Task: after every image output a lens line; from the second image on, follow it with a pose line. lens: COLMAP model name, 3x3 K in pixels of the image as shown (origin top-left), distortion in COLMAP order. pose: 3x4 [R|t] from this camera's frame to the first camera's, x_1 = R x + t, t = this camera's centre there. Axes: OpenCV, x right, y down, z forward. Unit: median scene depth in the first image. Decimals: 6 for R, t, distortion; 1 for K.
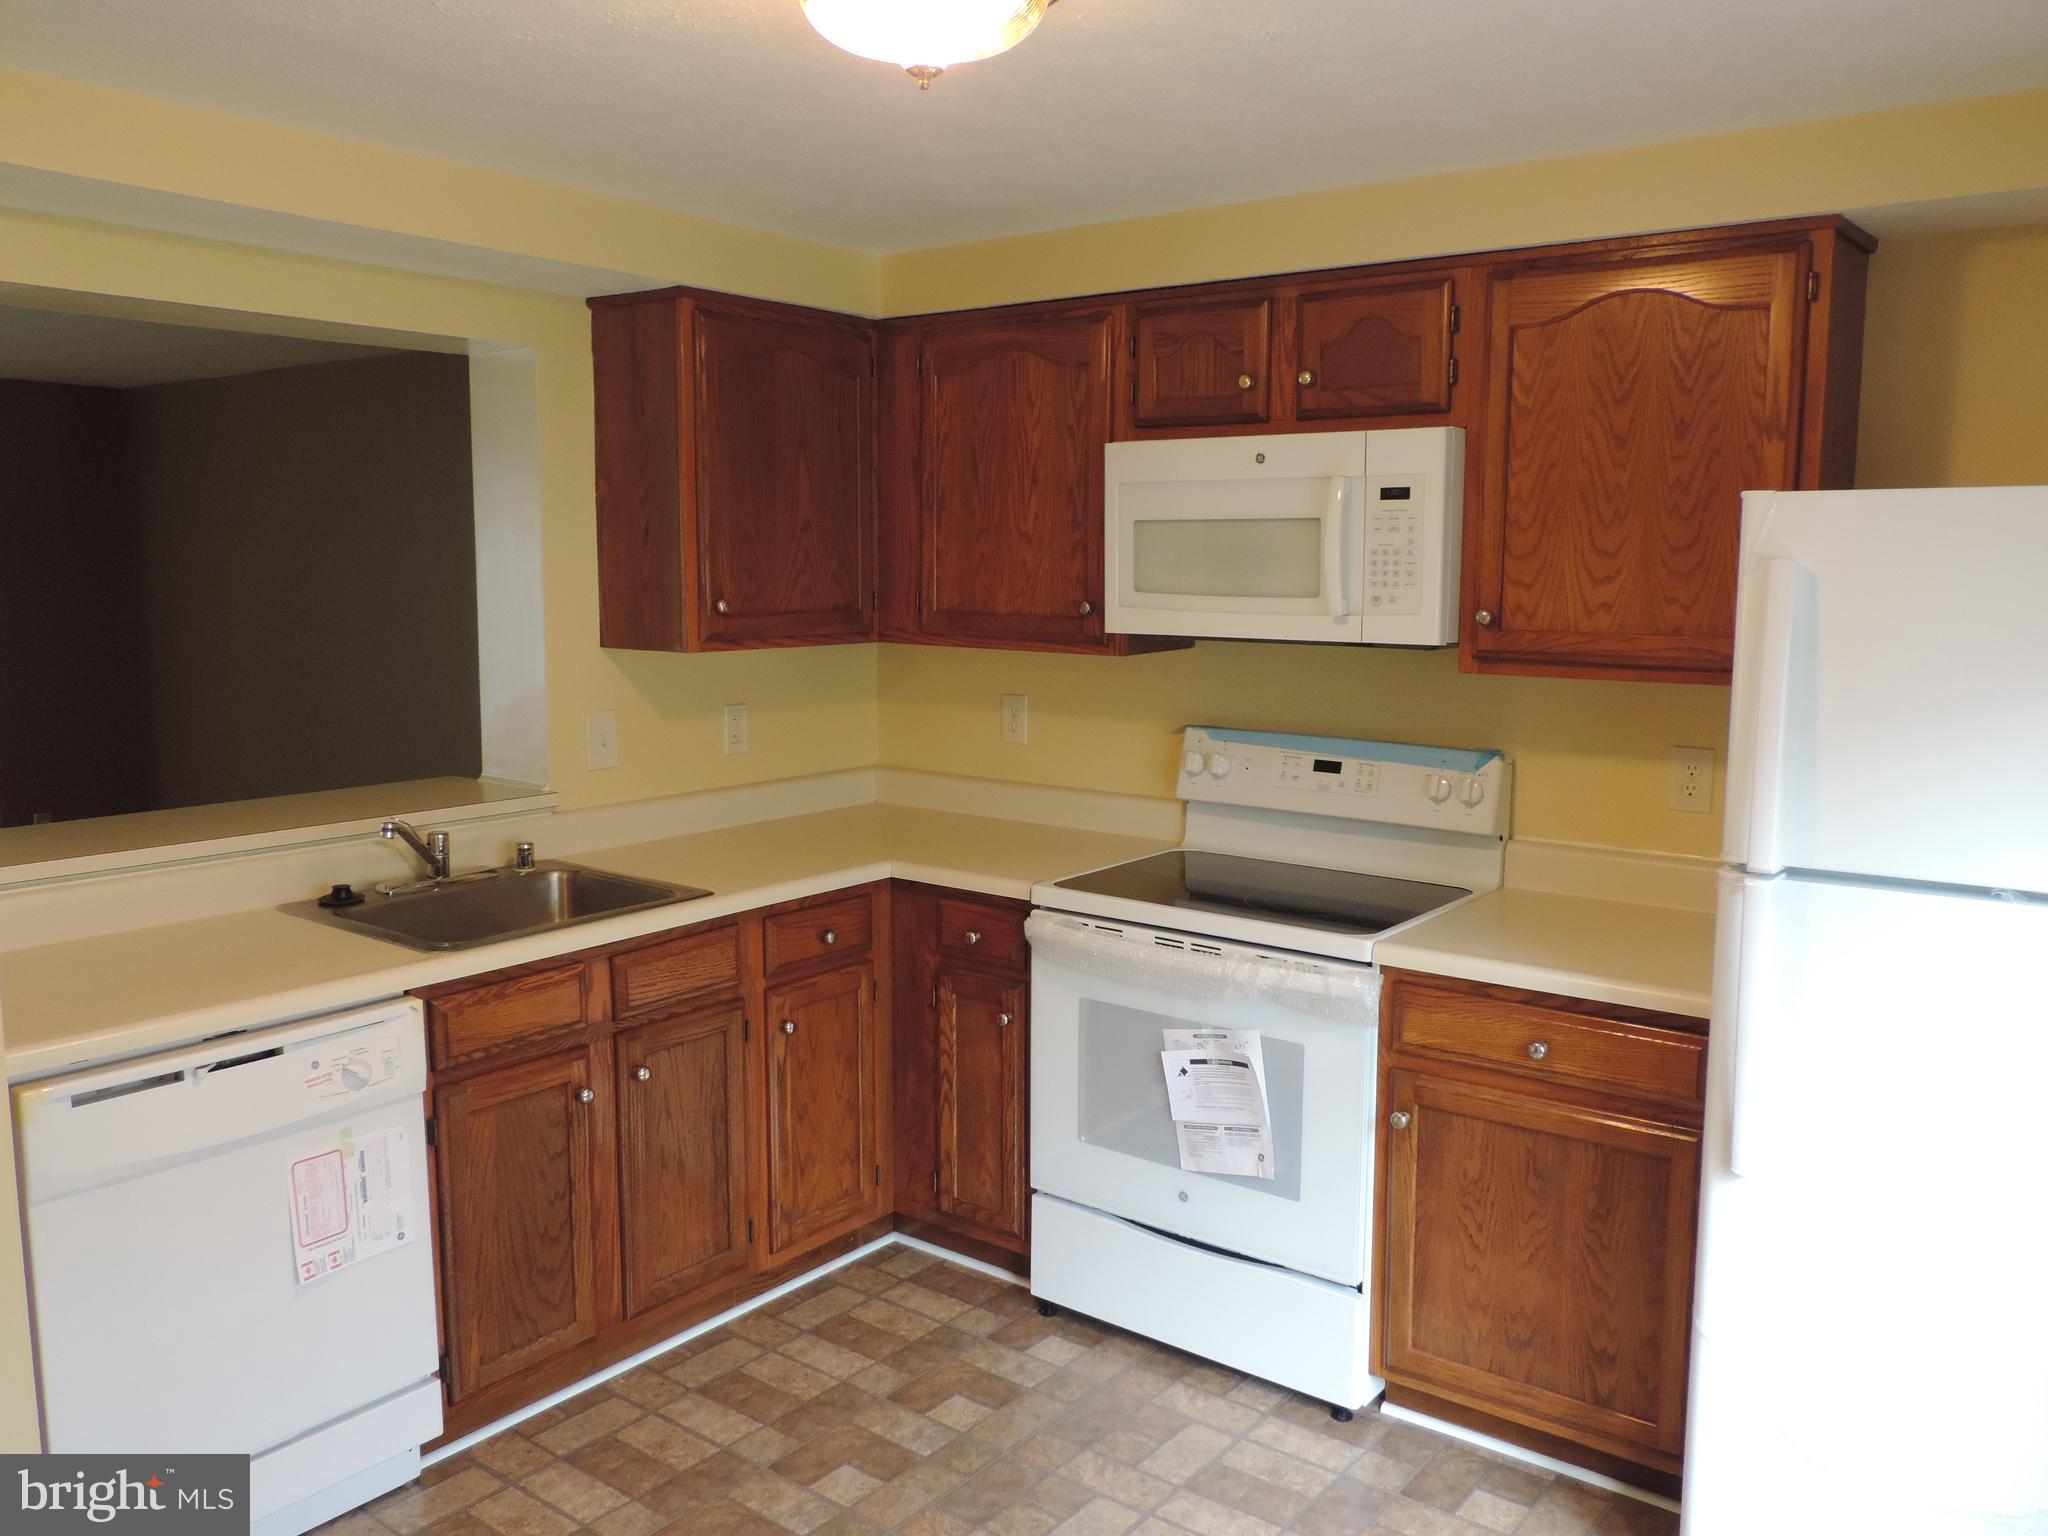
lens RADIAL K [[1613.2, 0, 1028.7], [0, 1613.2, 770.0], [0, 0, 1]] dist [-0.020701, 0.010655]
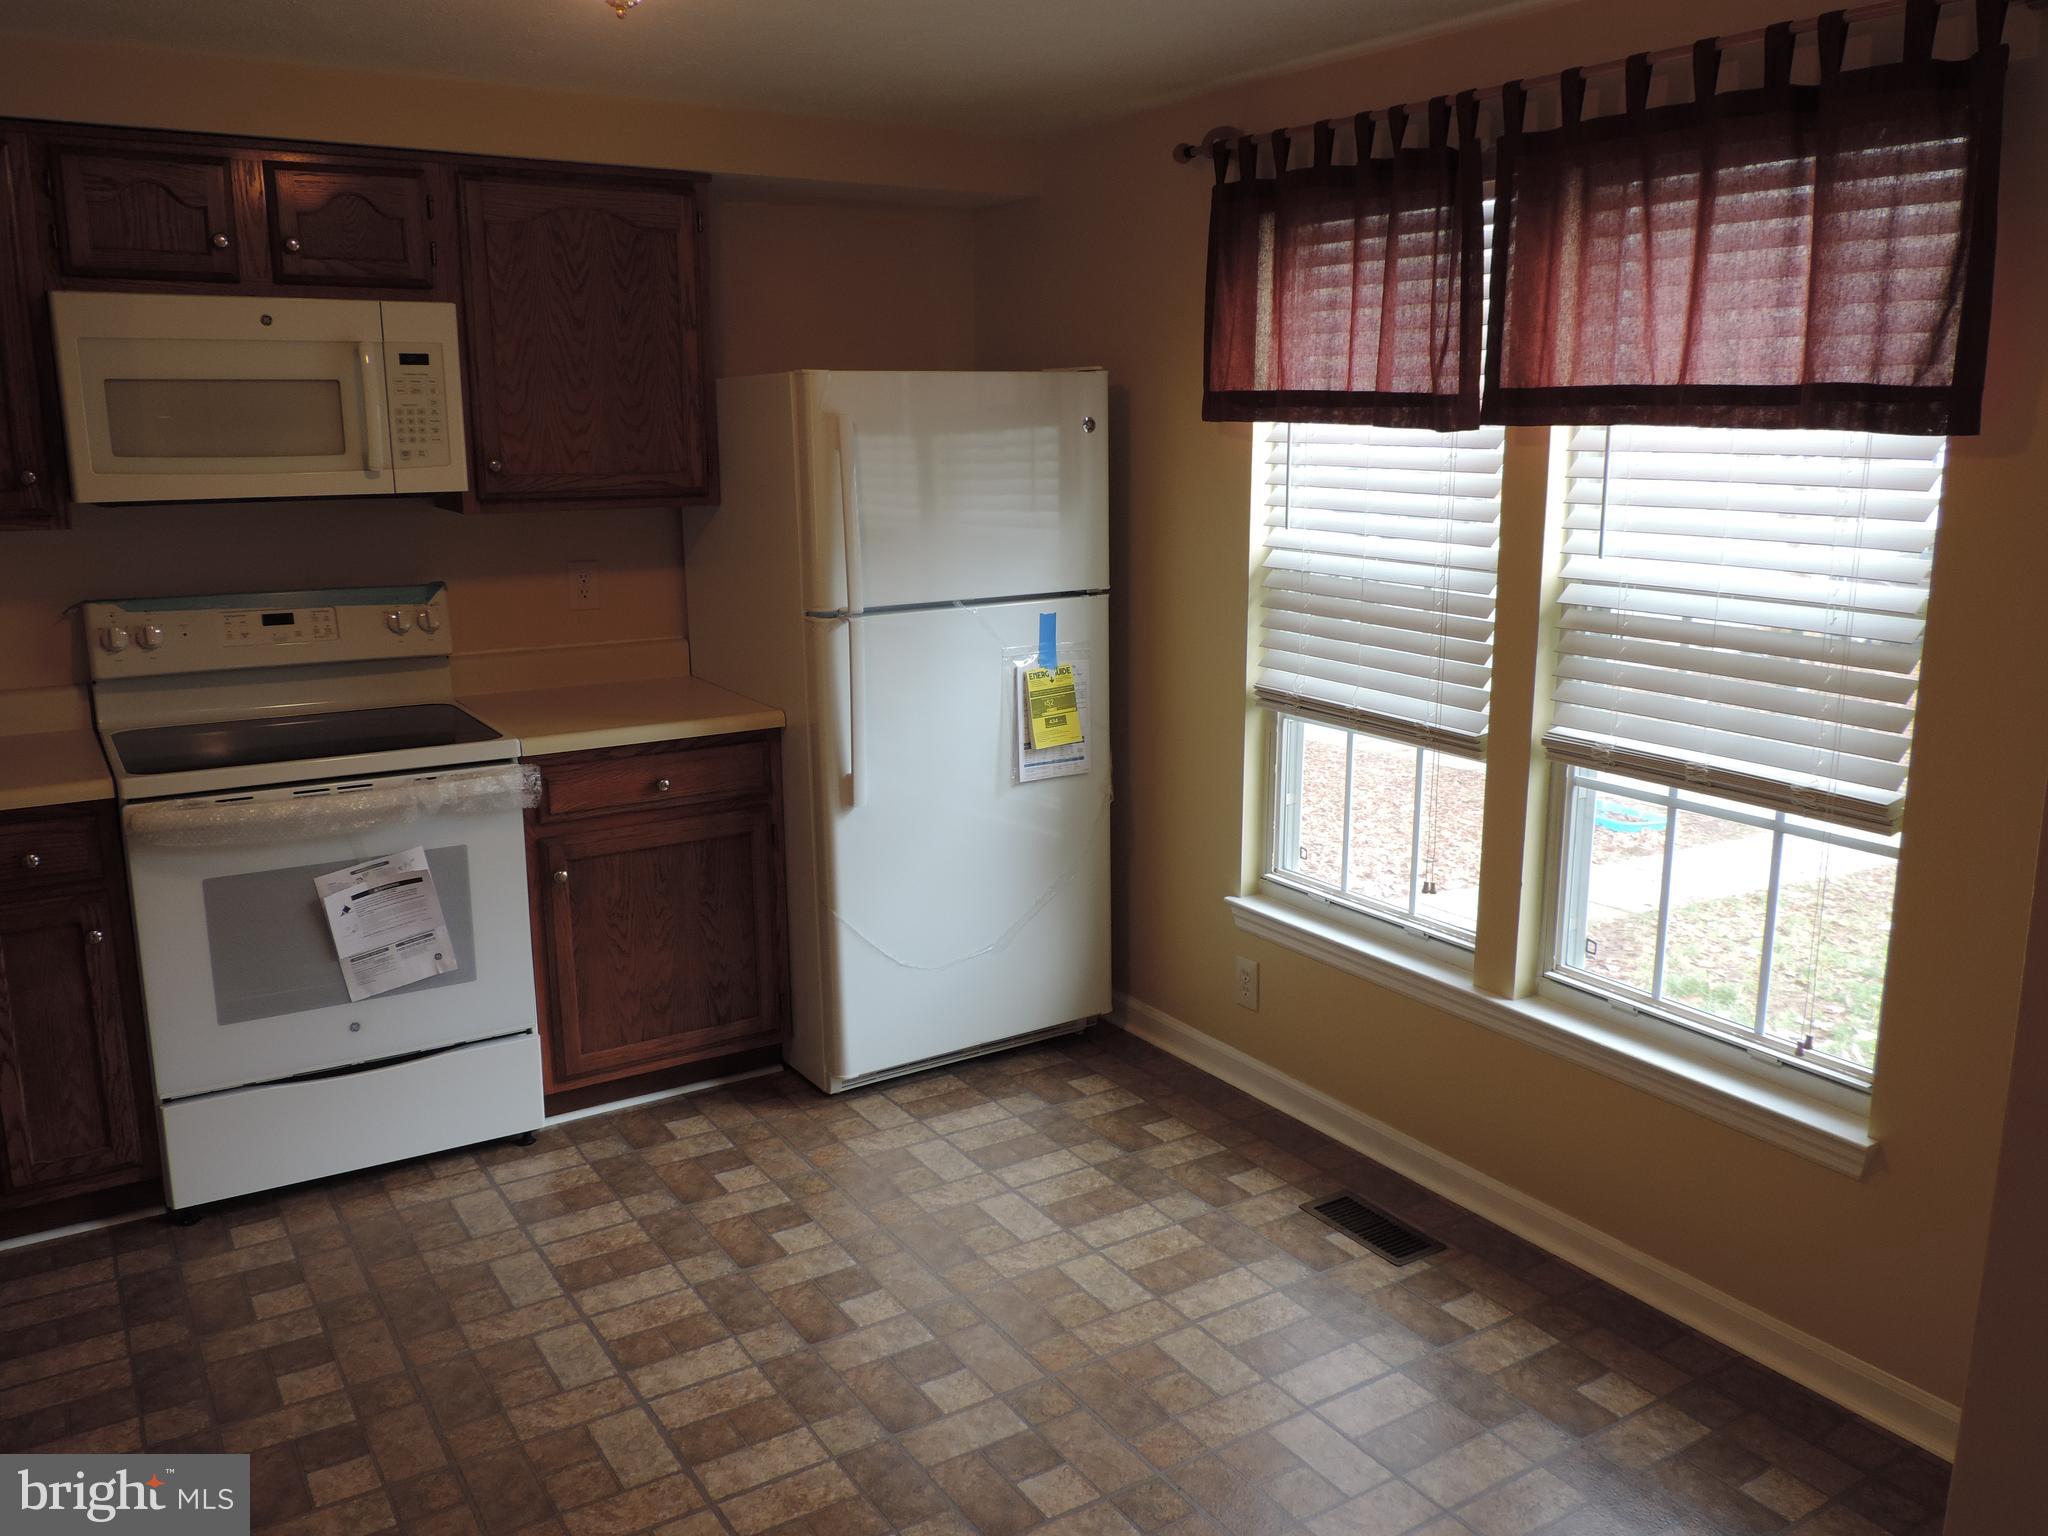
lens RADIAL K [[1613.2, 0, 1035.5], [0, 1613.2, 766.1], [0, 0, 1]] dist [-0.020701, 0.010655]
pose [[0.335245, -0.204489, 0.919671, -0.721730], [0.126915, 0.977065, 0.170987, -0.028793], [-0.933544, 0.059397, 0.353509, 0.203687]]
